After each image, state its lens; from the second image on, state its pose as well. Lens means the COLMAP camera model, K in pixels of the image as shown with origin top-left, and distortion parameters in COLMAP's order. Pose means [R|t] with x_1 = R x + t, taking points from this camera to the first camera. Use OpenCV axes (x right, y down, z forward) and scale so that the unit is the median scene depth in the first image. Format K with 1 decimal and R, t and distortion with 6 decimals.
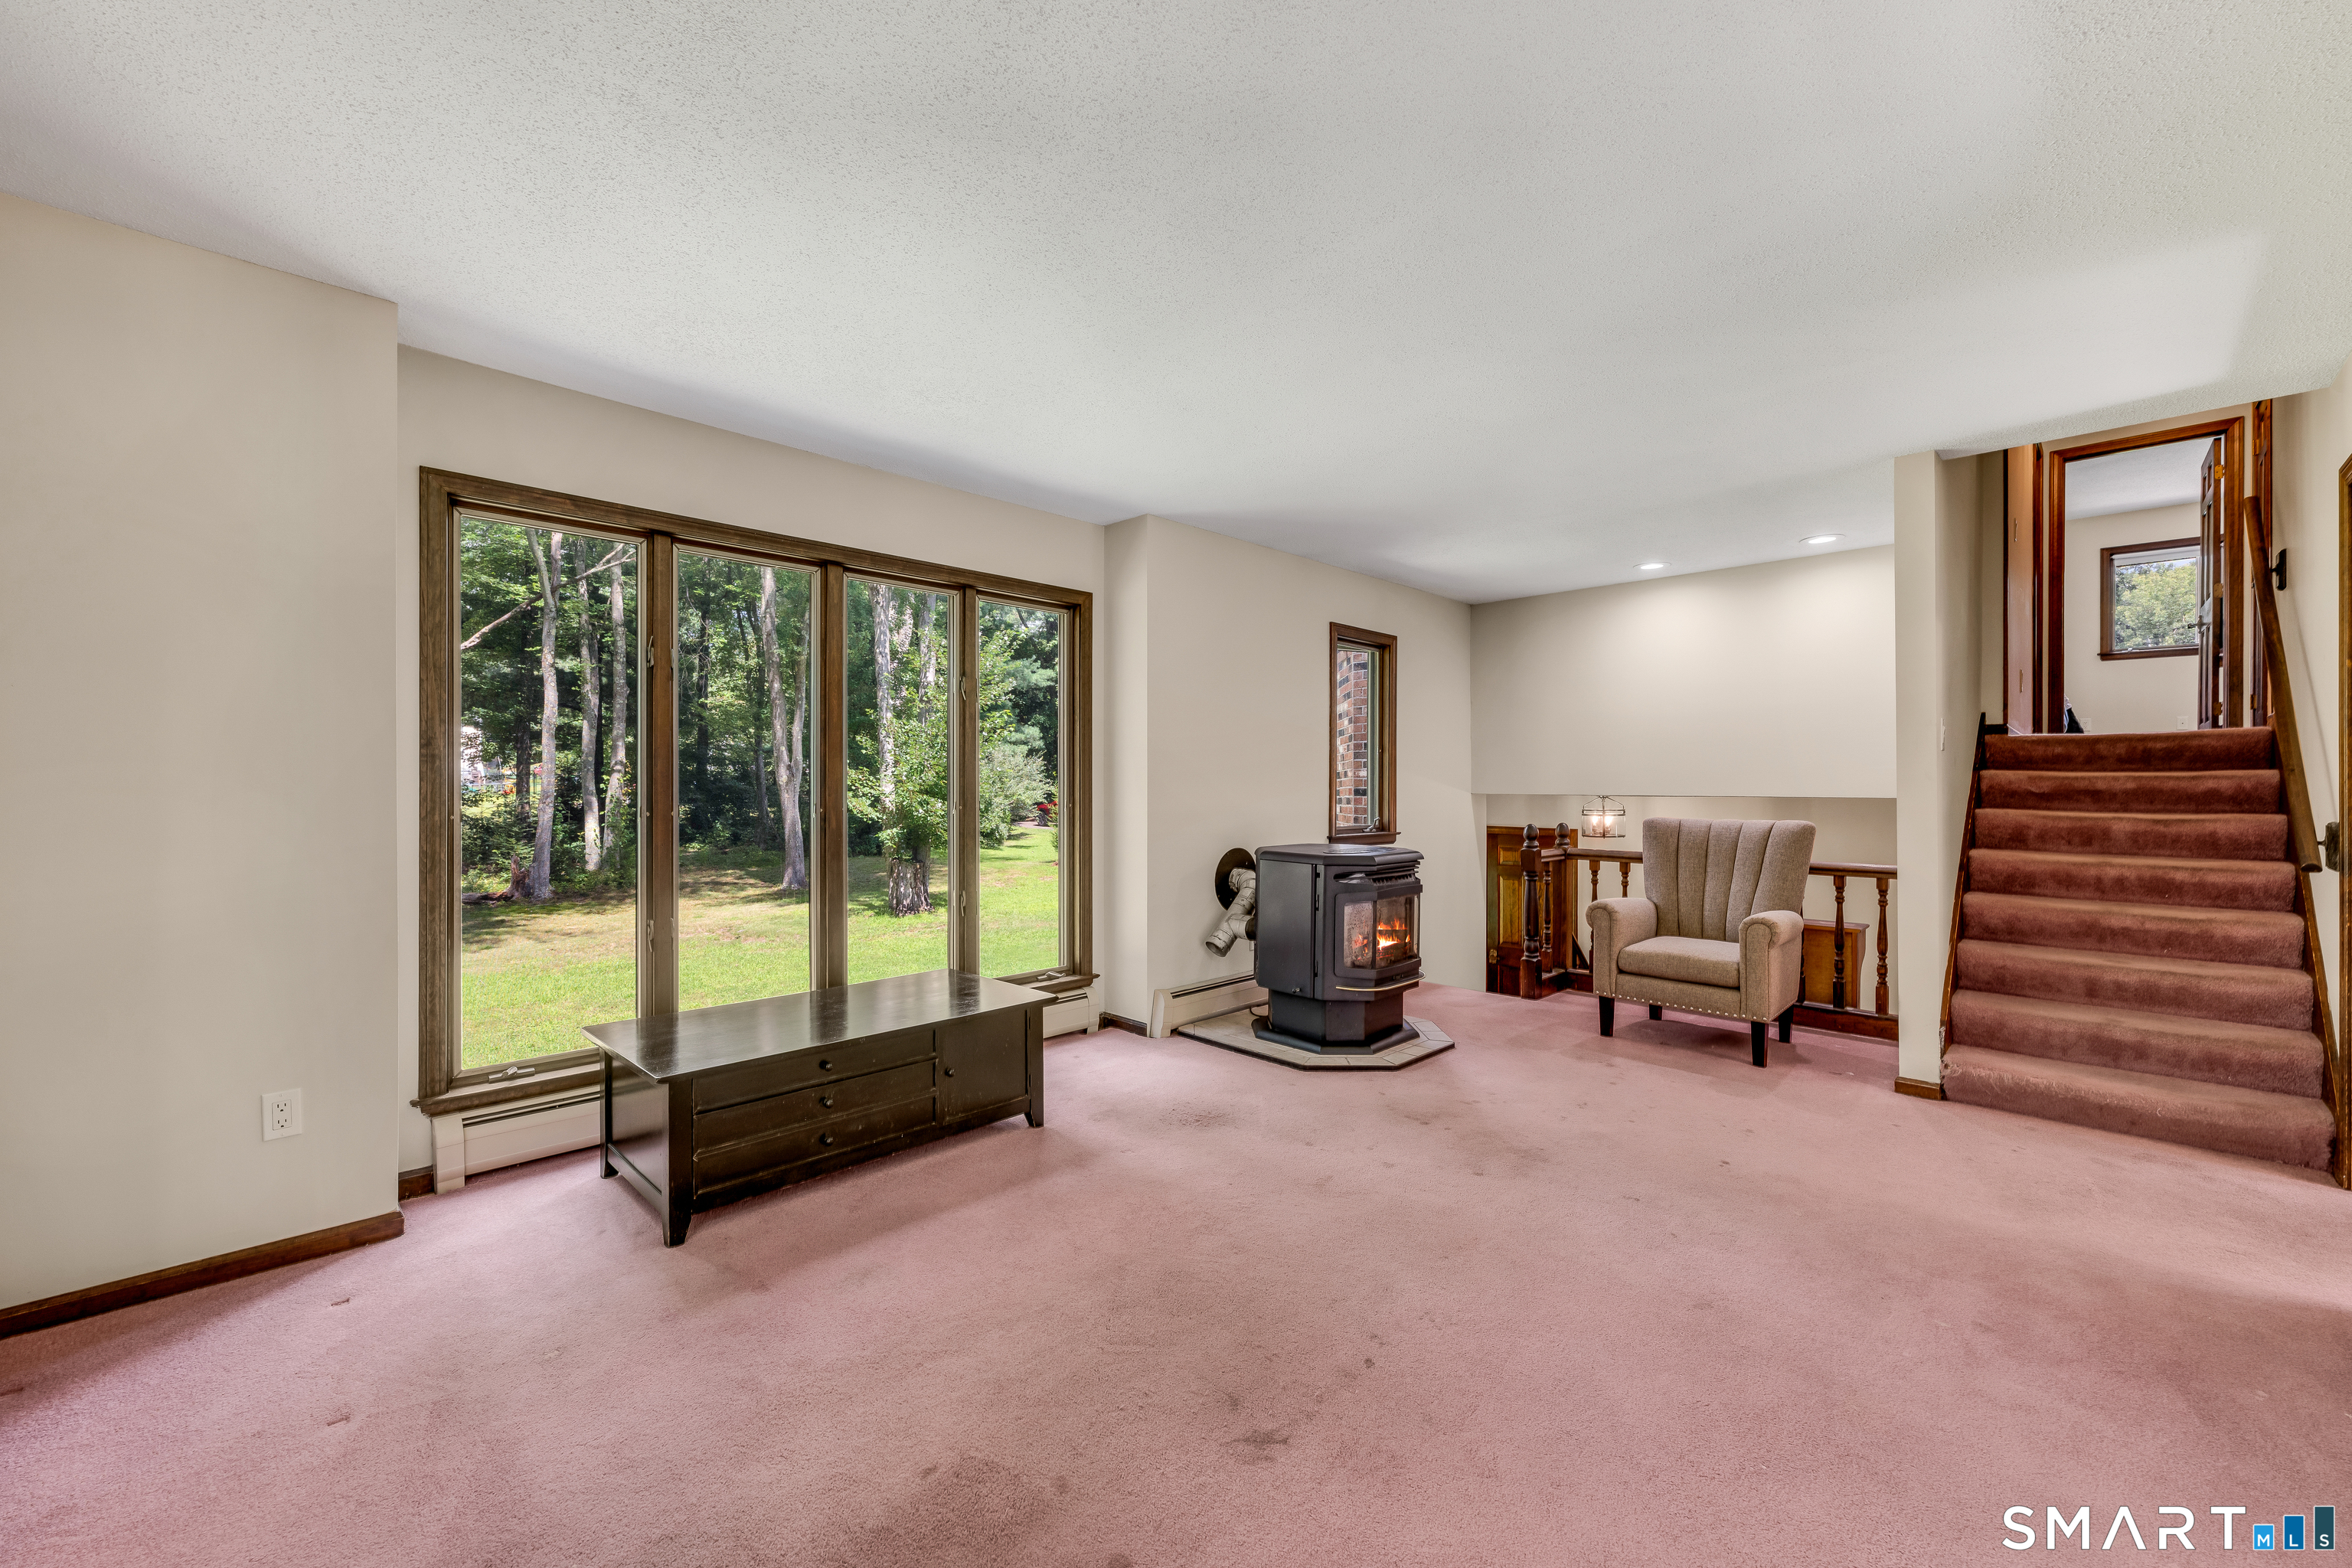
lens RADIAL K [[948.2, 0, 1178.7], [0, 948.2, 786.0], [0, 0, 1]] dist [0.001877, 0.000273]
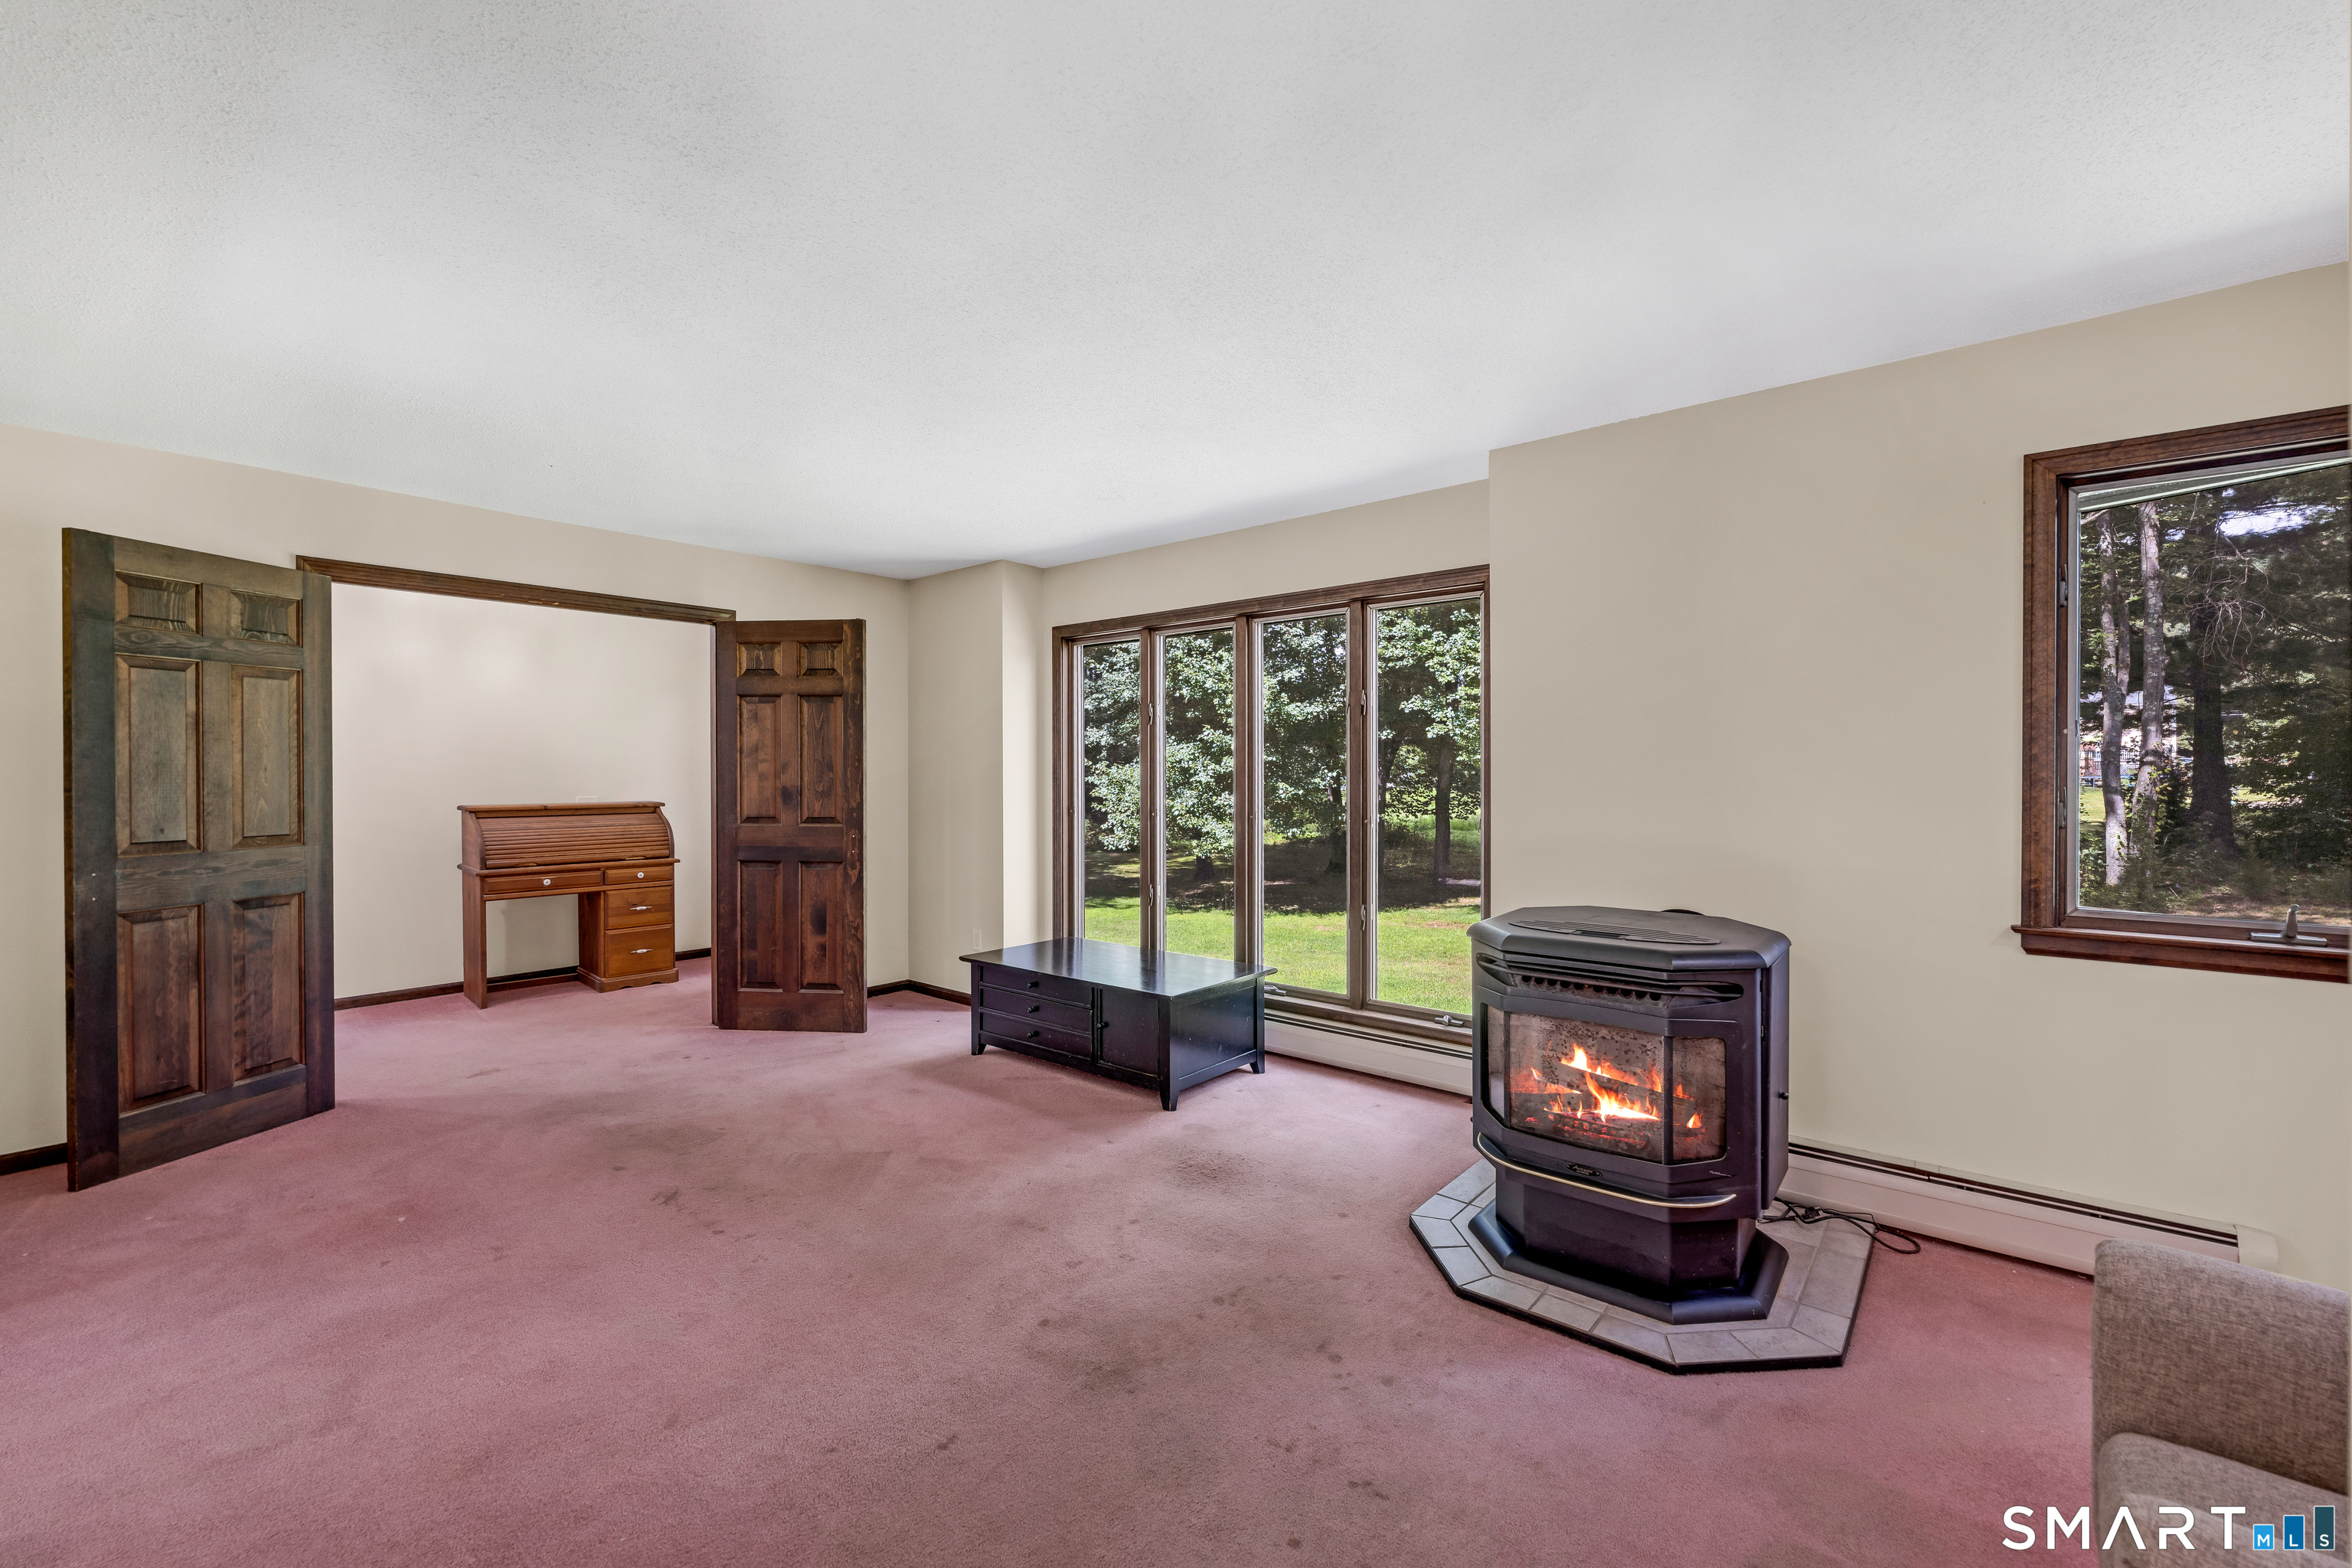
lens RADIAL K [[948.2, 0, 1175.1], [0, 948.2, 788.4], [0, 0, 1]] dist [0.001877, 0.000273]
pose [[0.071869, 0.006583, -0.997392, 0.934301], [0.003887, 0.999969, 0.006880, -0.025611], [0.997407, -0.004371, 0.071841, 0.903403]]
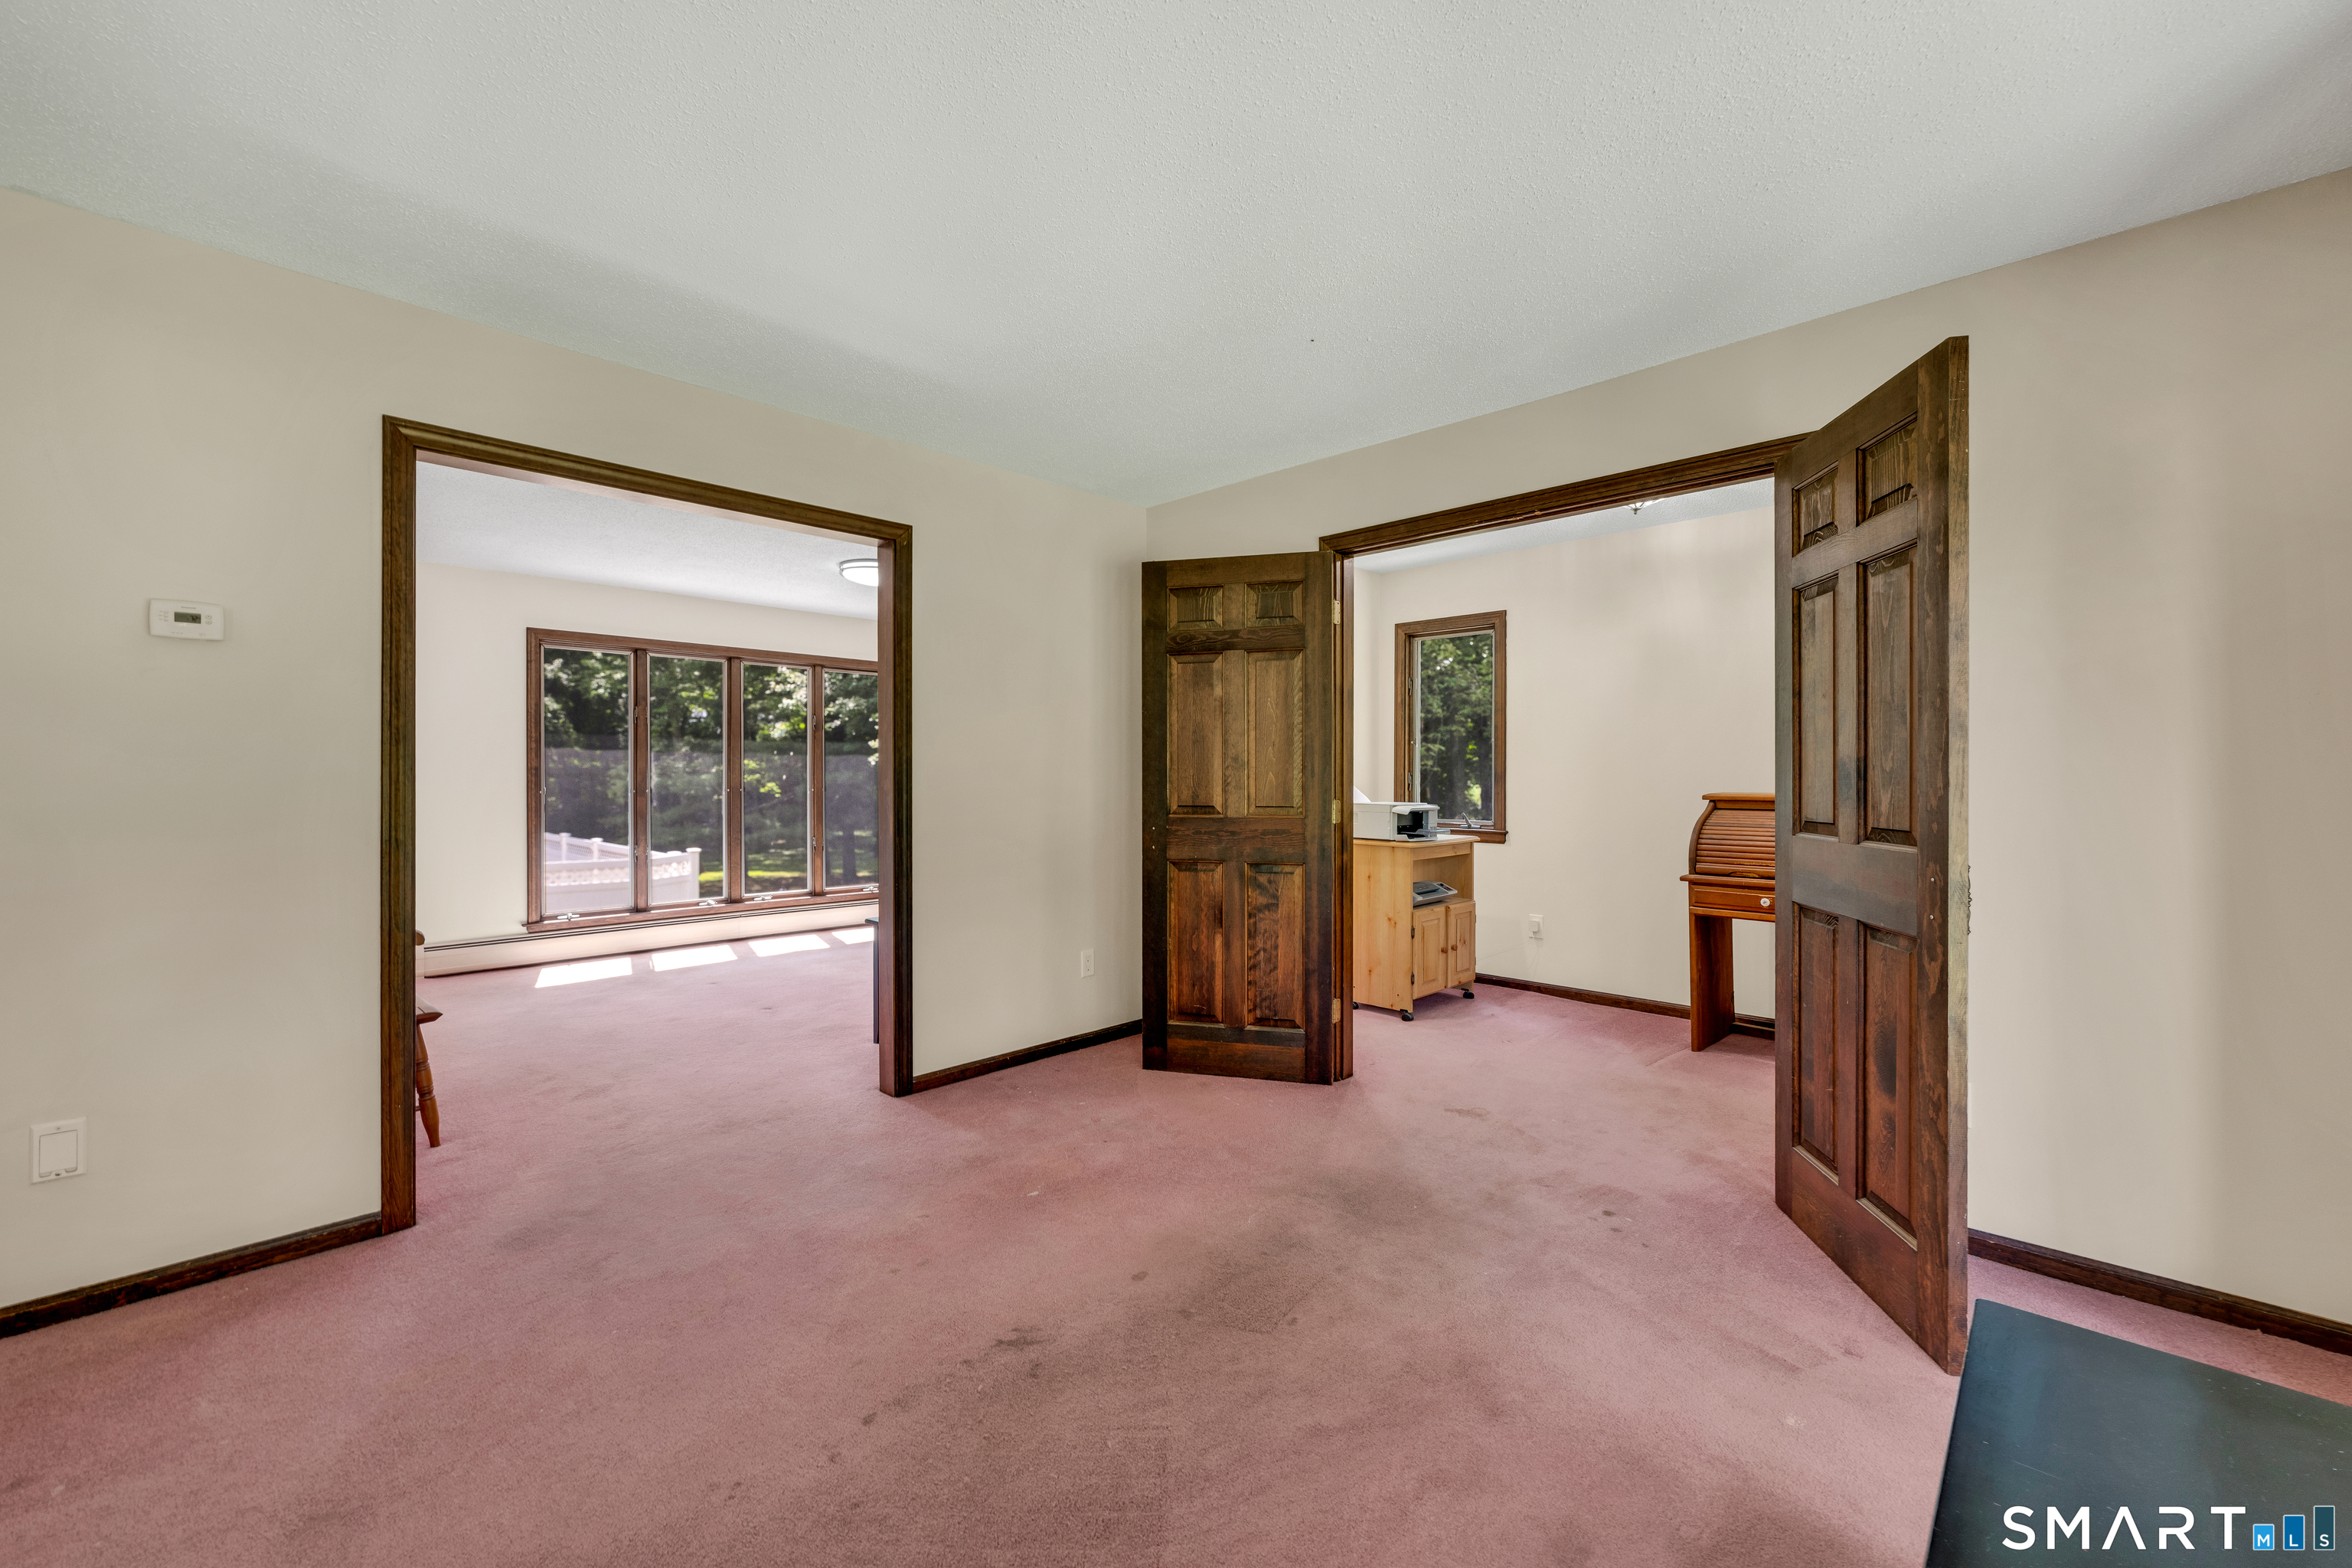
lens RADIAL K [[948.2, 0, 1171.7], [0, 948.2, 777.3], [0, 0, 1]] dist [0.001877, 0.000273]
pose [[-0.999942, -0.006791, -0.008309, -0.043938], [-0.006807, 0.999975, 0.001915, -0.005988], [0.008295, 0.001972, -0.999964, 1.100481]]
